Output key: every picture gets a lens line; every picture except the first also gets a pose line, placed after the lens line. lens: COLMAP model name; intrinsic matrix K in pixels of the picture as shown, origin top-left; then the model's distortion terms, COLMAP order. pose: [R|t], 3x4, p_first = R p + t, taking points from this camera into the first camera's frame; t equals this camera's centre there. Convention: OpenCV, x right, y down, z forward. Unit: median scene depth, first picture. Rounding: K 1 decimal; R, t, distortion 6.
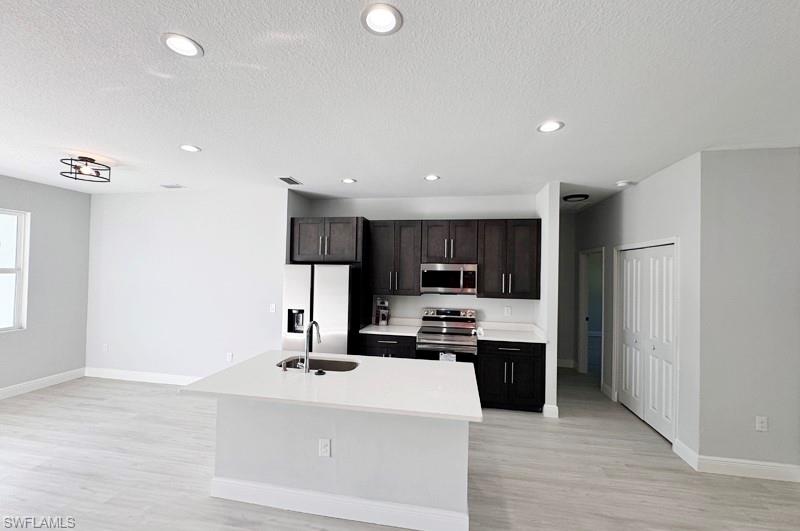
lens RADIAL K [[325.1, 0, 400.0], [0, 325.1, 265.5], [0, 0, 1]] dist [-0.002059, -0.000166]
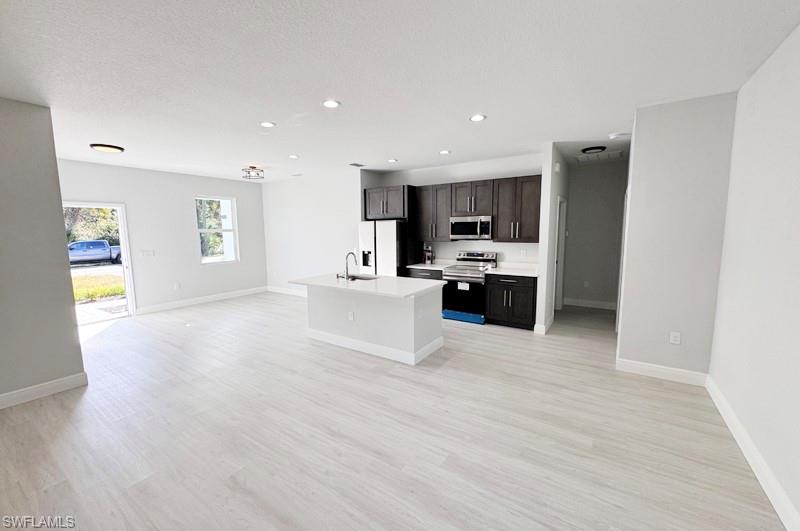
lens RADIAL K [[319.8, 0, 400.0], [0, 319.8, 265.5], [0, 0, 1]] dist [-0.001625, -0.000131]
pose [[0.916828, 0.017842, -0.398883, 0.408215], [0.034301, 0.991788, 0.123205, 0.022525], [0.397805, -0.126640, 0.908688, -0.294532]]
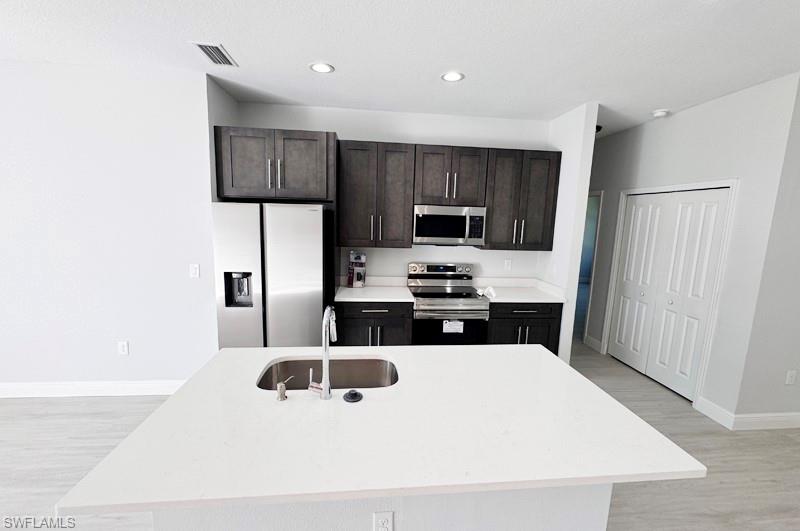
lens RADIAL K [[335.9, 0, 400.0], [0, 335.9, 265.5], [0, 0, 1]] dist [-0.001840, -0.000157]
pose [[0.961584, -0.028595, 0.273017, -0.185217], [-0.017760, 0.985995, 0.165824, 0.003574], [-0.273935, -0.164303, 0.947610, 0.264803]]
